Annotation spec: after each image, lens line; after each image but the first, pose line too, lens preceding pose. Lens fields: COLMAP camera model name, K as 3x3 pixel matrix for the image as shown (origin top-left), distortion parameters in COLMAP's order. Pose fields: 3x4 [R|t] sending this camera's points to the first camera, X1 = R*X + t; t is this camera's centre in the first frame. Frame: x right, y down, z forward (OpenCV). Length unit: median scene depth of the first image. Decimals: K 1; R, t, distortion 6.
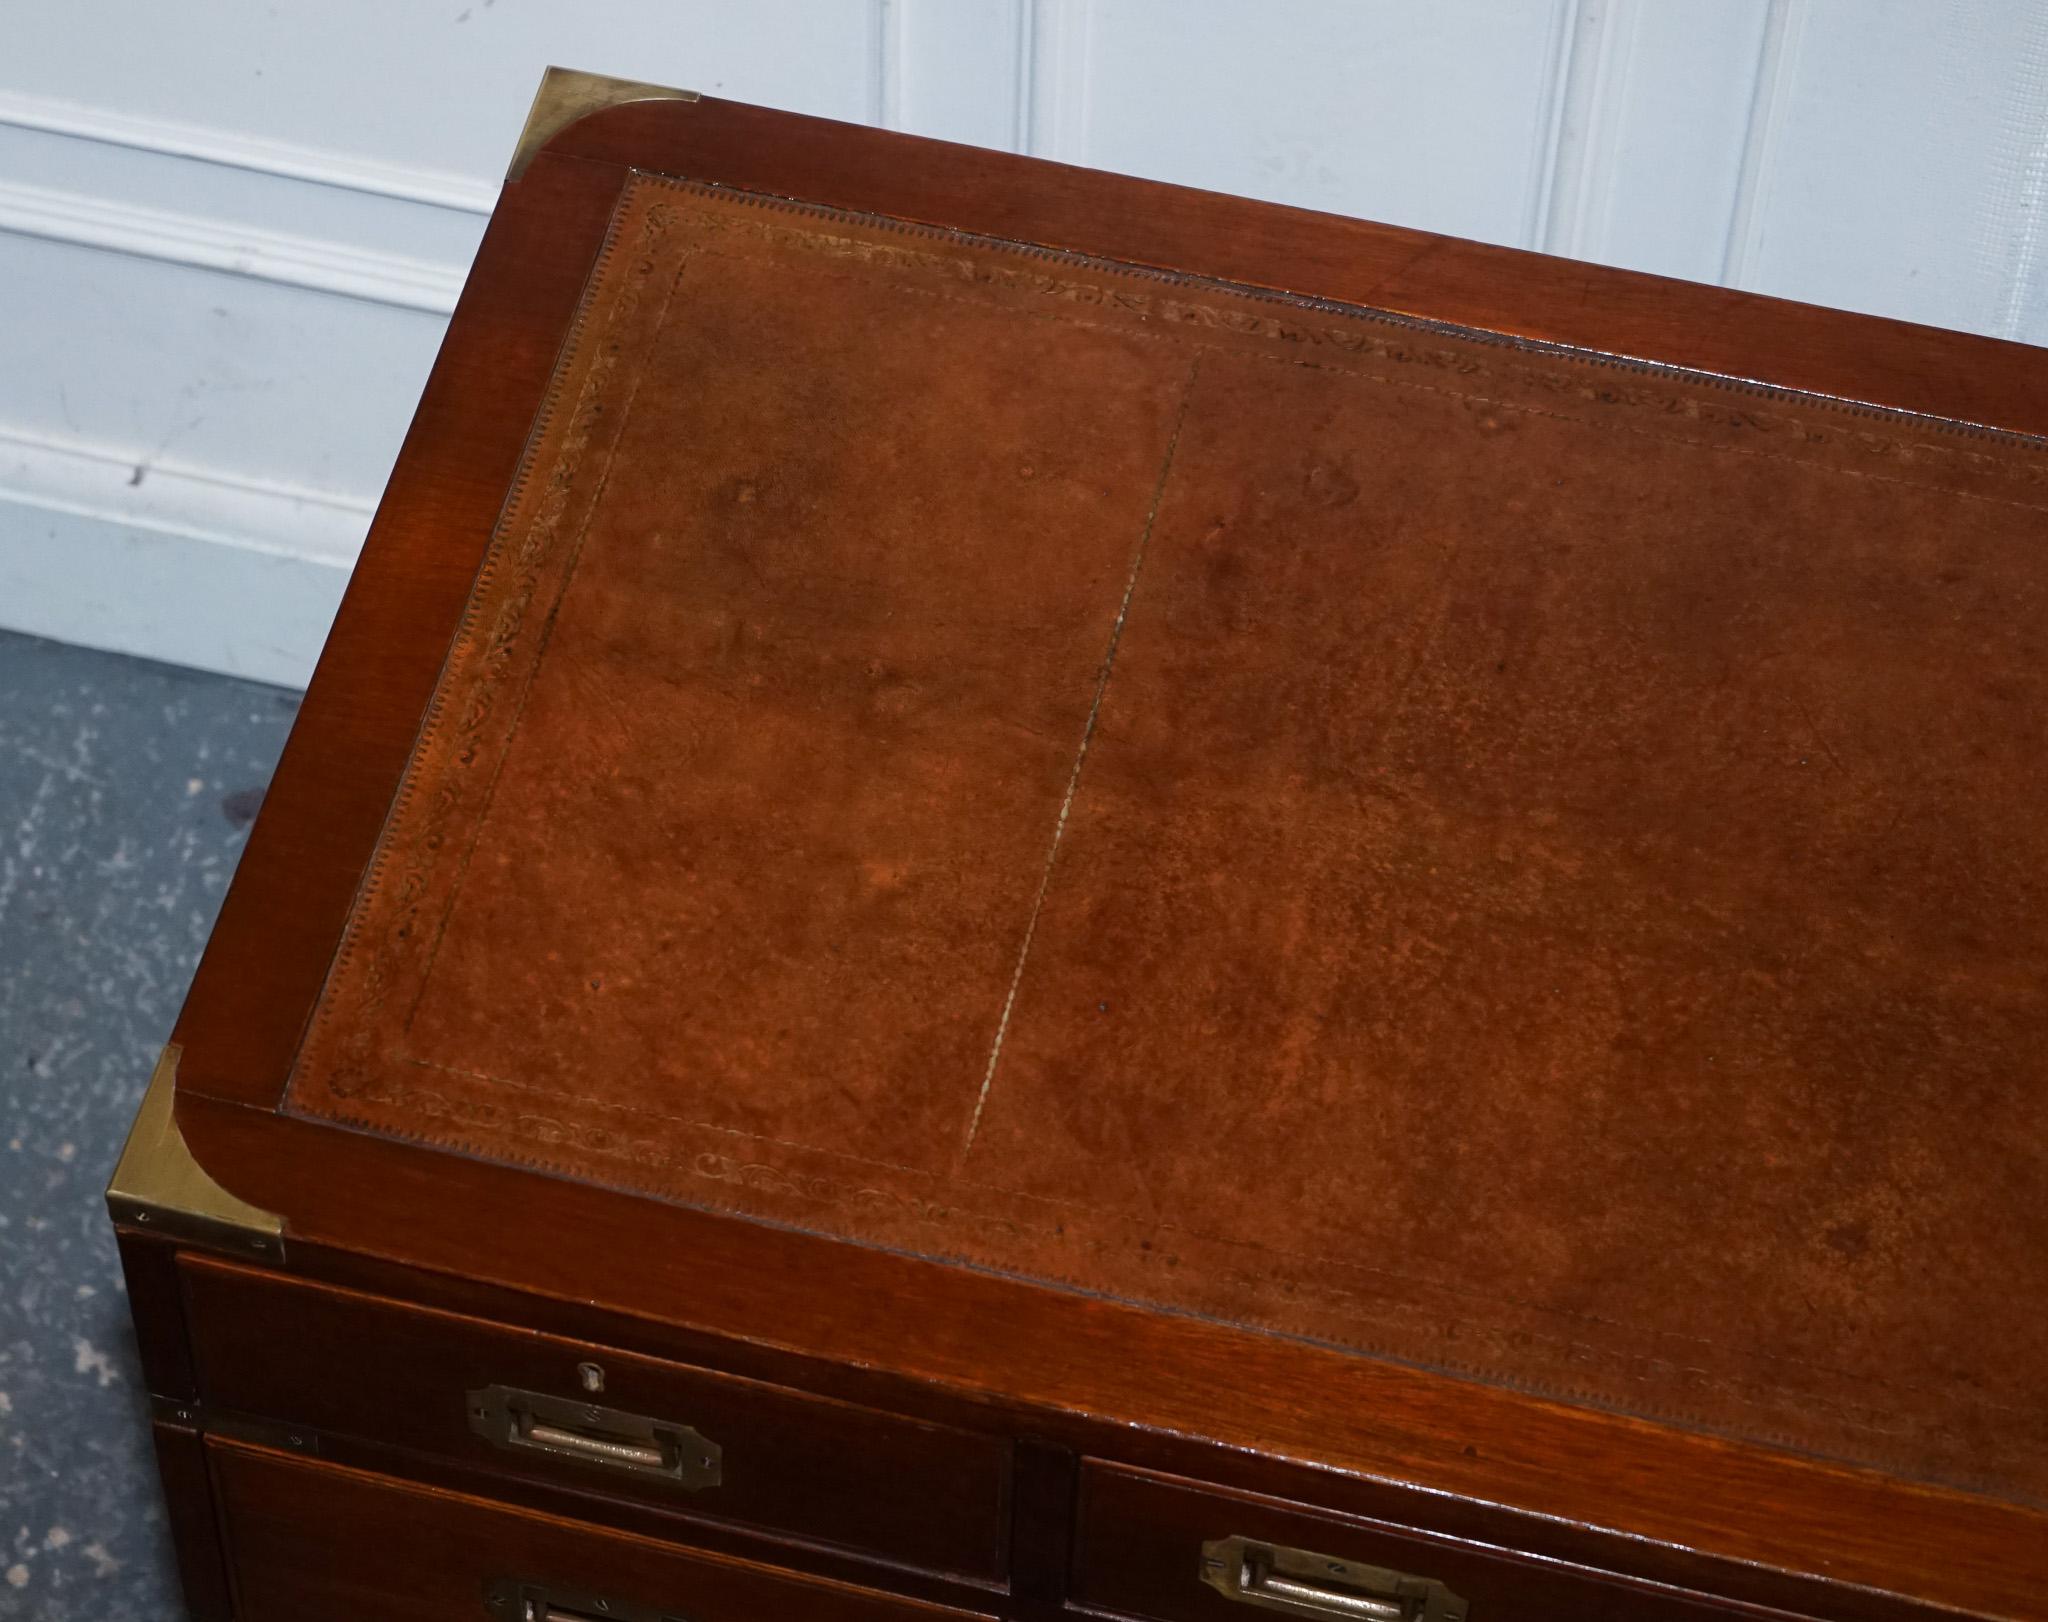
lens RADIAL K [[5642.3, 0, 780.9], [0, 5642.3, 752.0], [0, 0, 1]] dist [-0.030922, 0.000000]
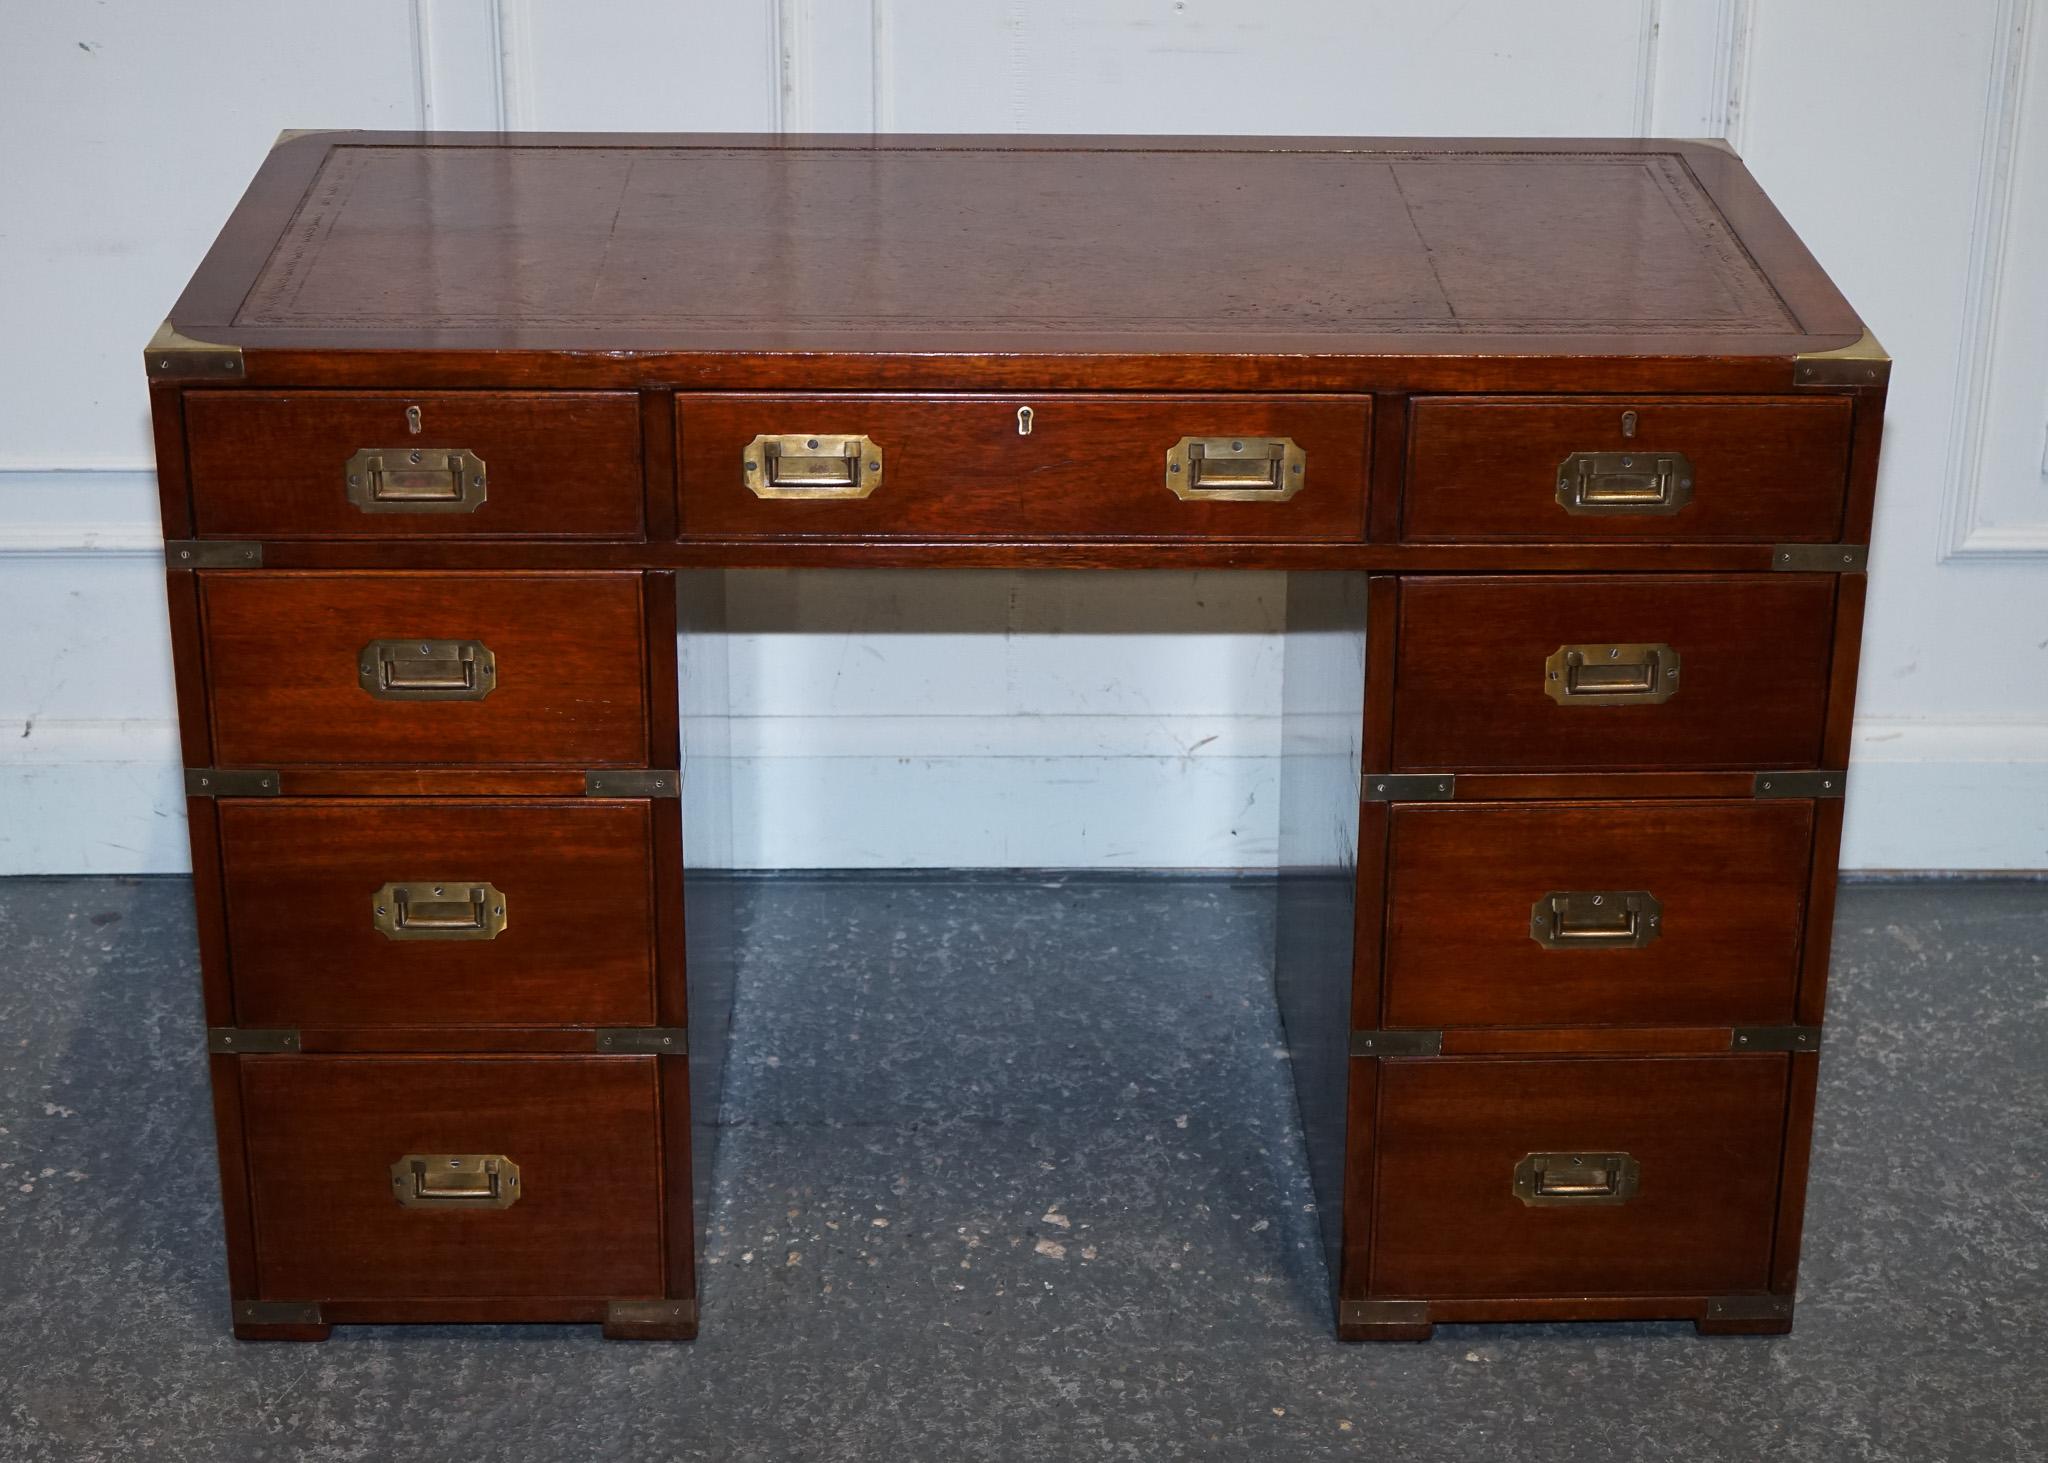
lens RADIAL K [[3584.0, 0, 1046.1], [0, 3584.0, 692.2], [0, 0, 1]] dist [-0.002054, 0.000000]
pose [[0.958642, -0.095824, 0.267999, -0.157070], [0.216043, 0.857994, -0.466017, 0.775472], [-0.185286, 0.504643, 0.843211, -0.016984]]
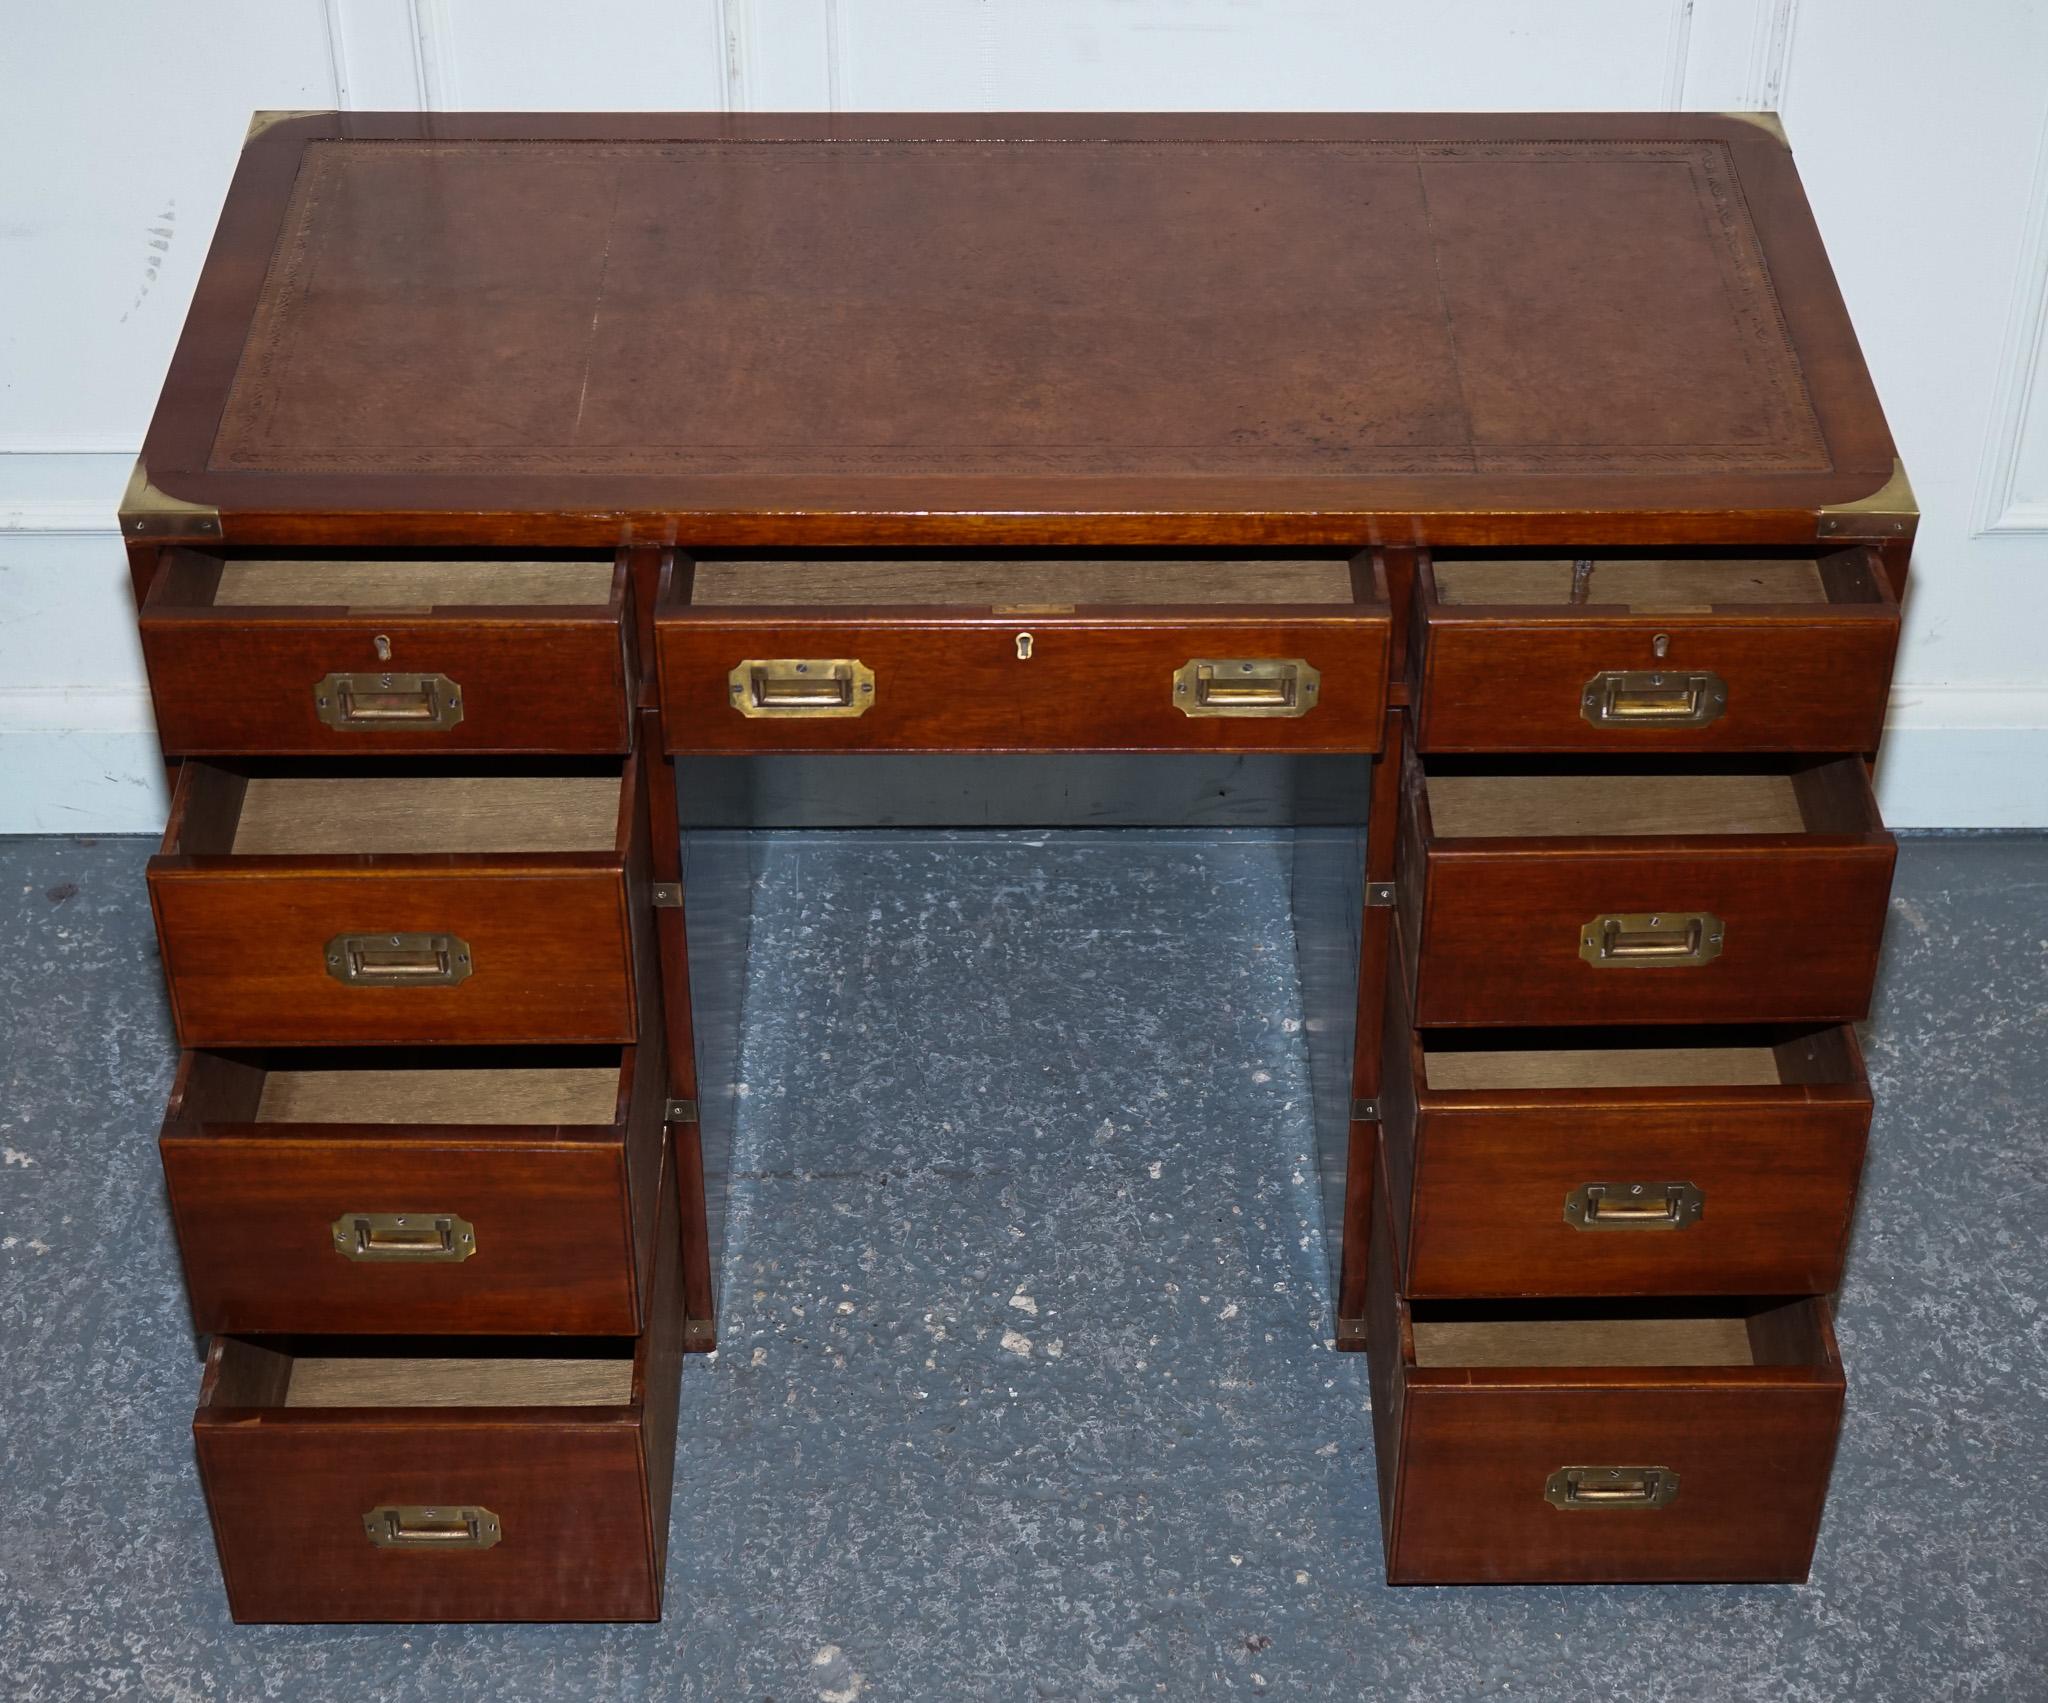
lens RADIAL K [[3618.5, 0, 1062.9], [0, 3618.5, 868.1], [0, 0, 1]] dist [0.002574, 0.000000]
pose [[0.962200, -0.158417, 0.221531, -0.066968], [0.209585, 0.950145, -0.230865, 0.465997], [-0.173914, 0.268568, 0.947431, -0.111985]]
